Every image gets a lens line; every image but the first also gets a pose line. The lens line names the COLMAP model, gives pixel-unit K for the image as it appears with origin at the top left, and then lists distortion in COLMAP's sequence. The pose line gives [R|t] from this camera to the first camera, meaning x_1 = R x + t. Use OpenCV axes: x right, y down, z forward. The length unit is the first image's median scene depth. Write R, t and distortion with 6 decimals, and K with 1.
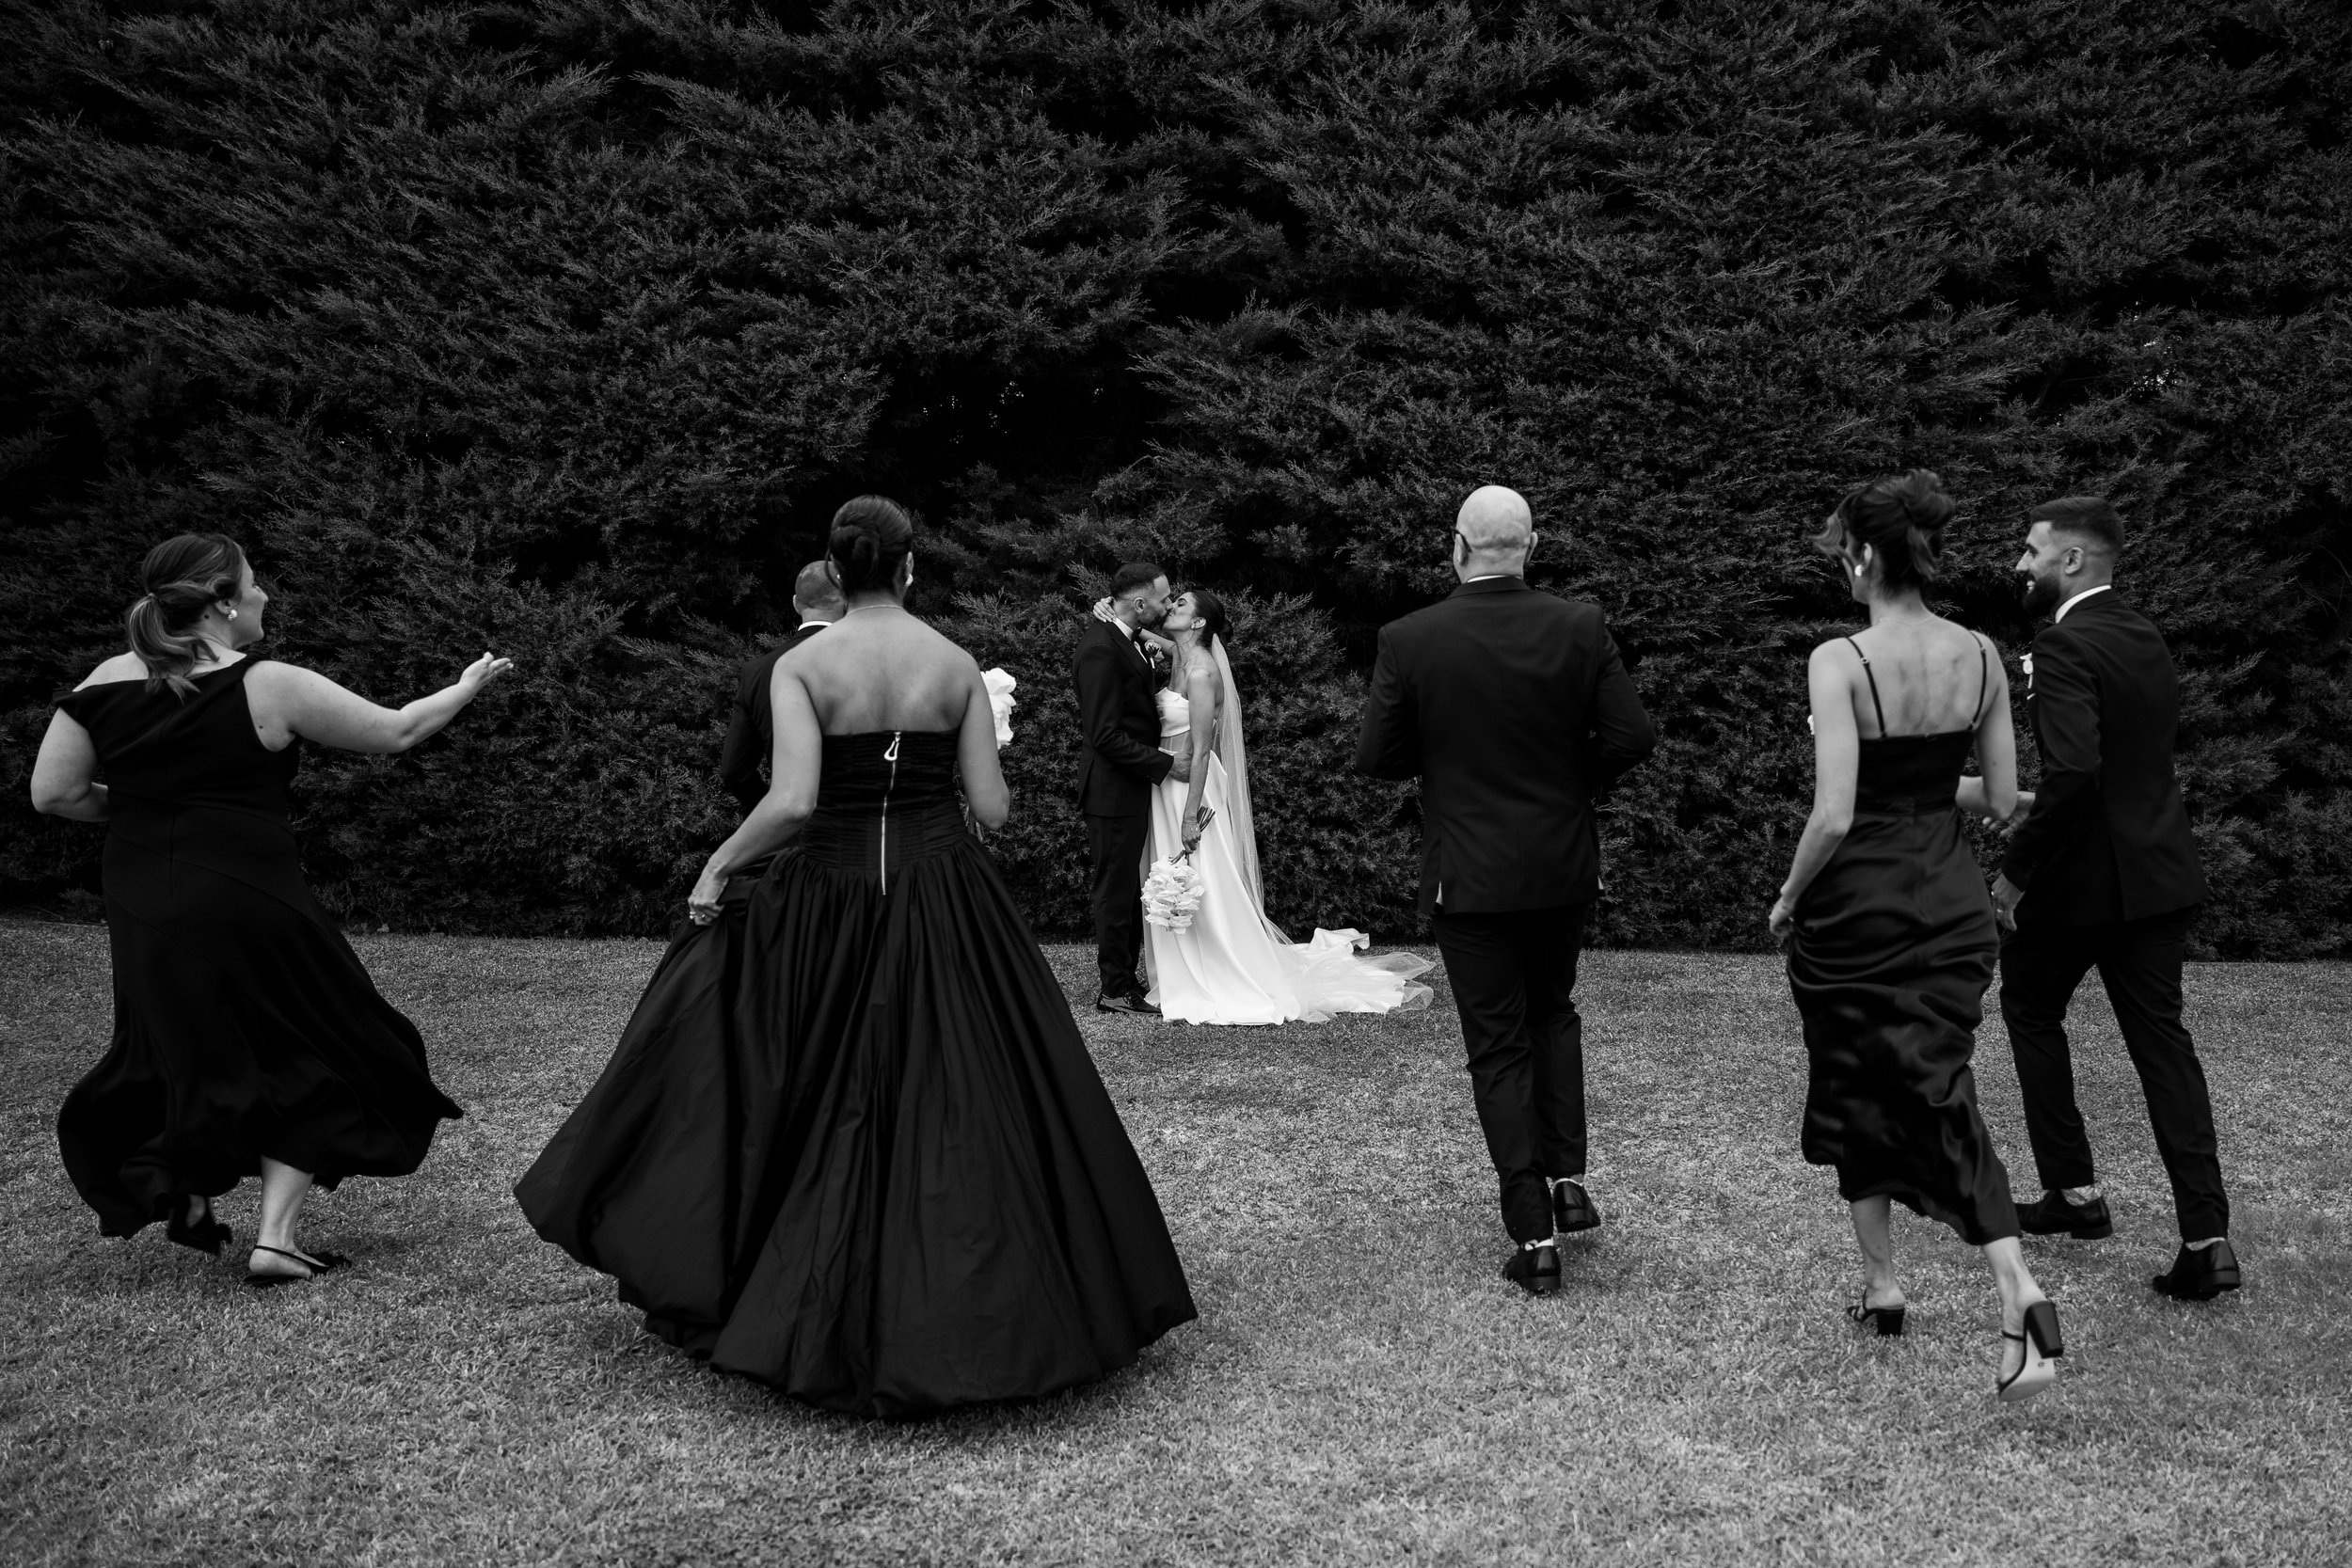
lens RADIAL K [[2065.4, 0, 1176.0], [0, 2065.4, 784.0], [0, 0, 1]] dist [-0.031833, 0.005092]
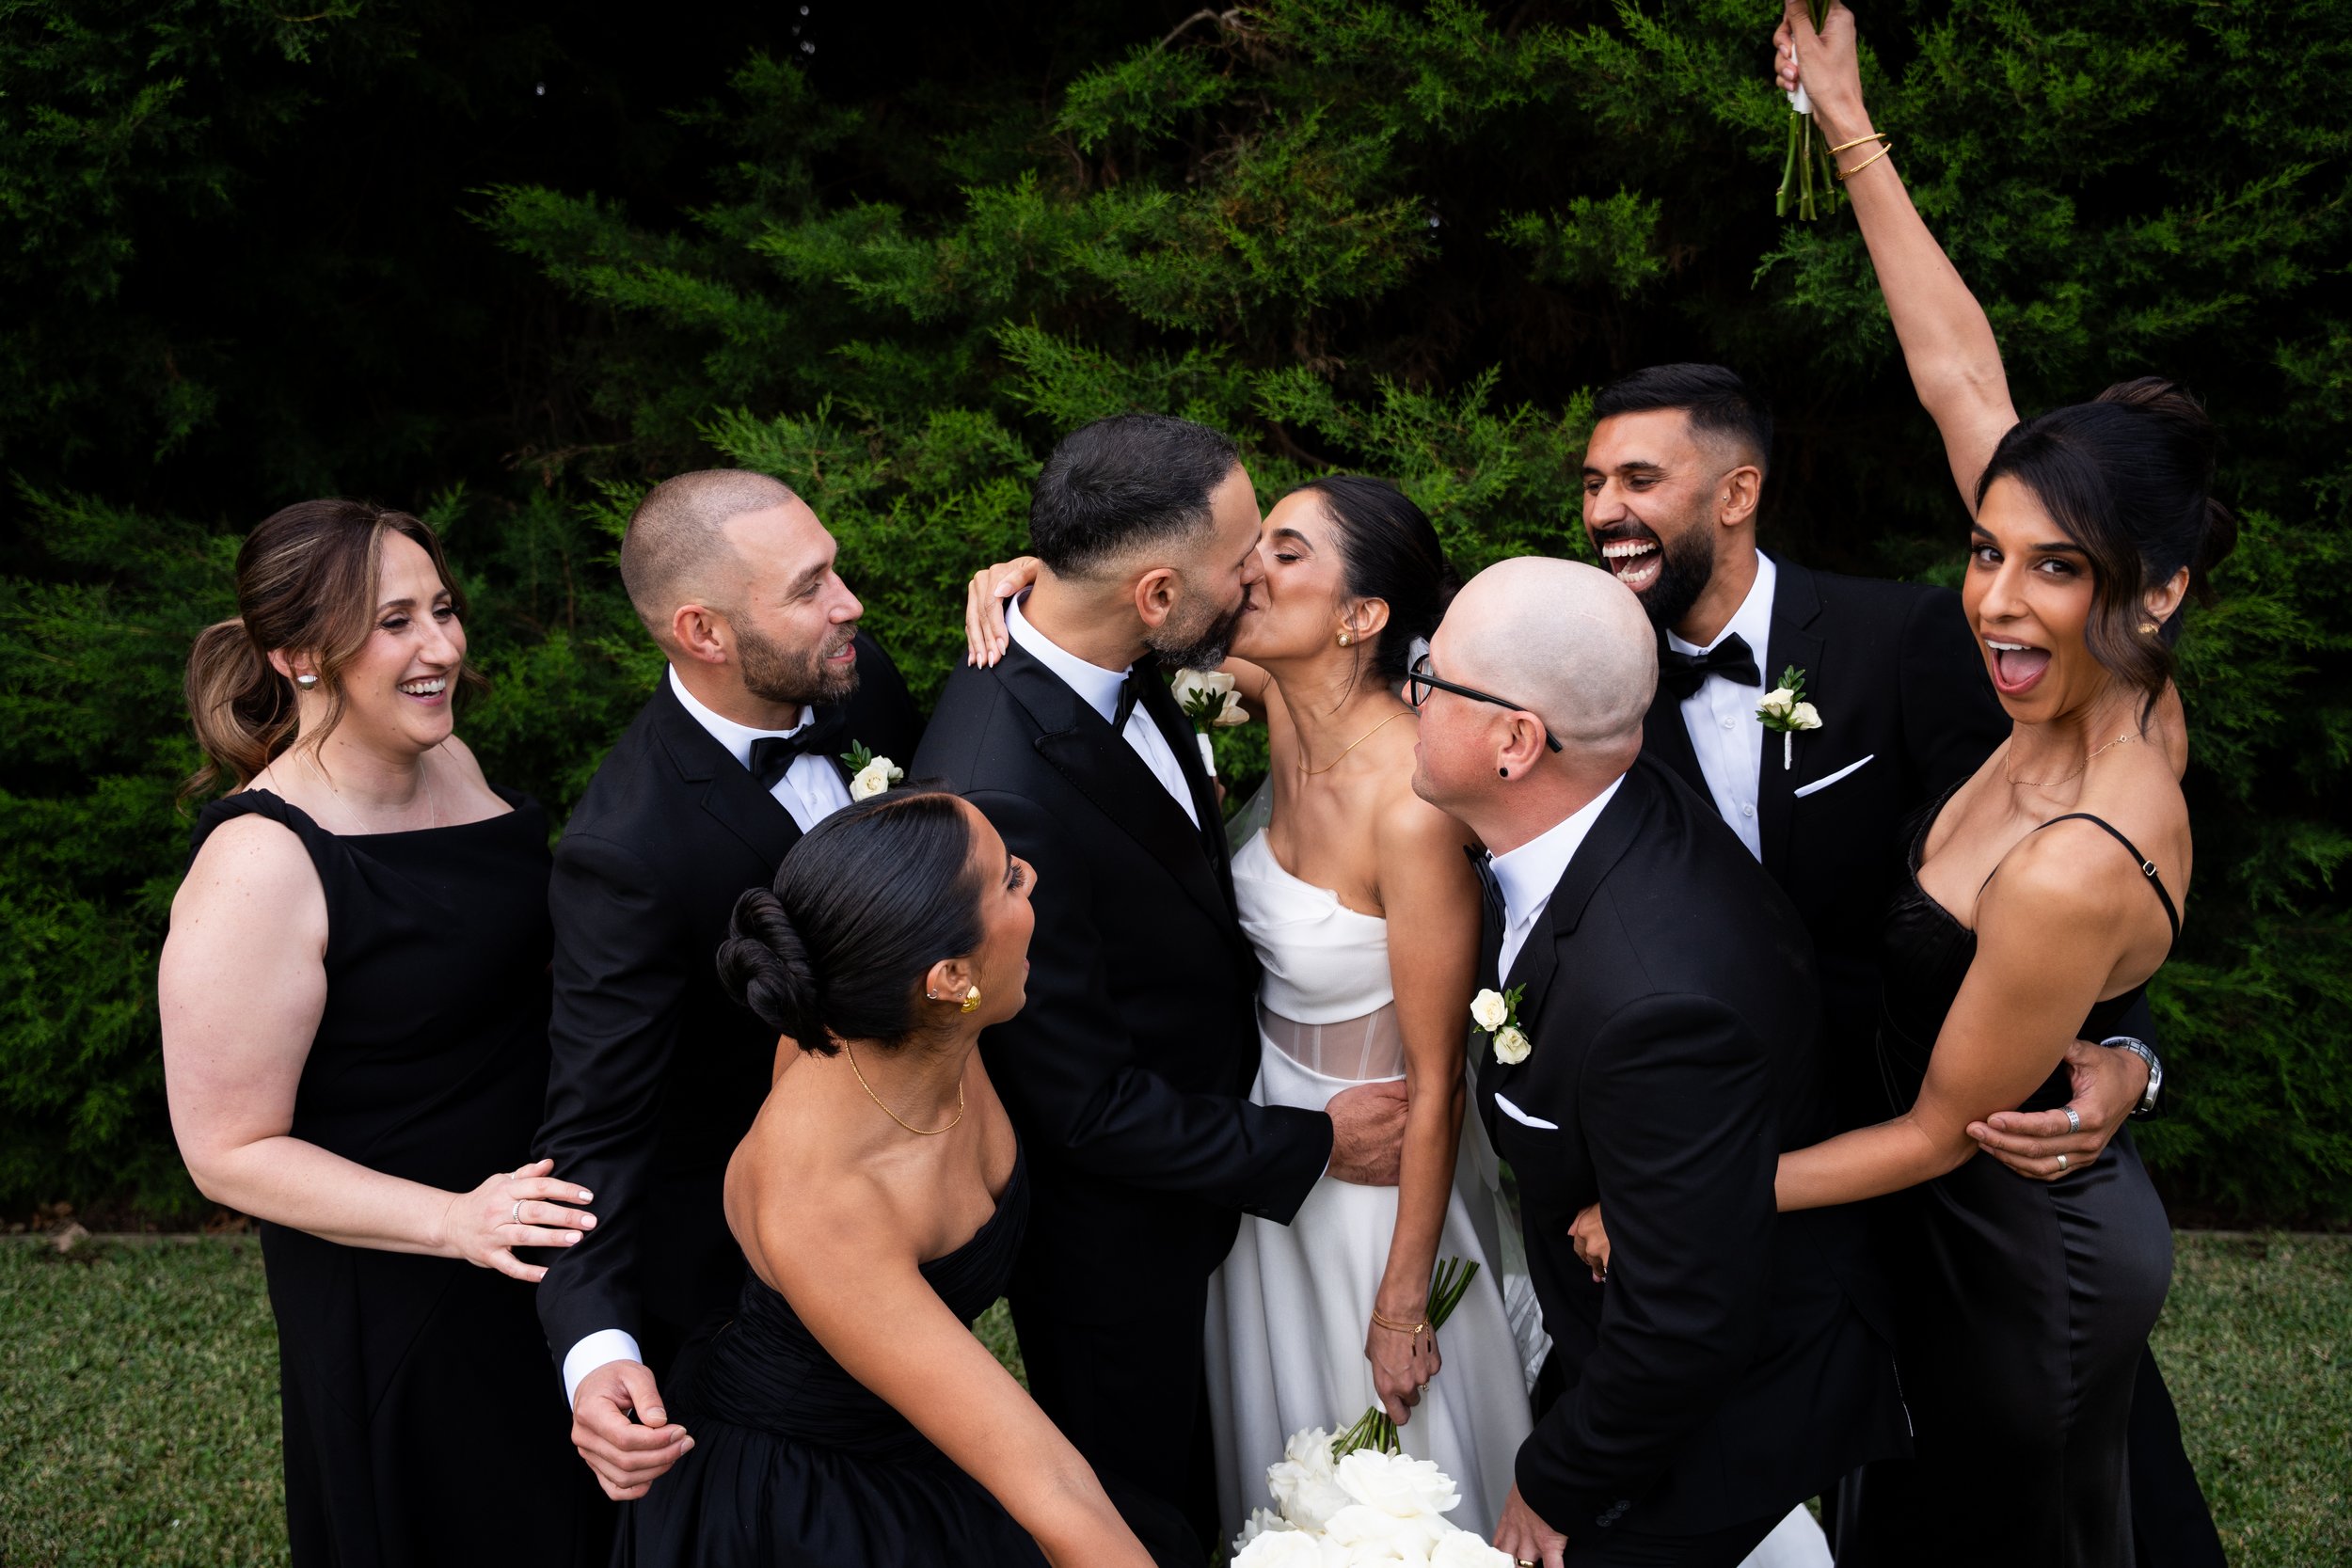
lens RADIAL K [[2065.4, 0, 1176.0], [0, 2065.4, 784.0], [0, 0, 1]] dist [-0.031833, 0.005092]
pose [[0.997878, -0.020910, -0.061662, 0.000148], [0.030876, 0.985744, 0.165395, -0.086524], [0.057324, -0.166947, 0.984298, 0.632401]]
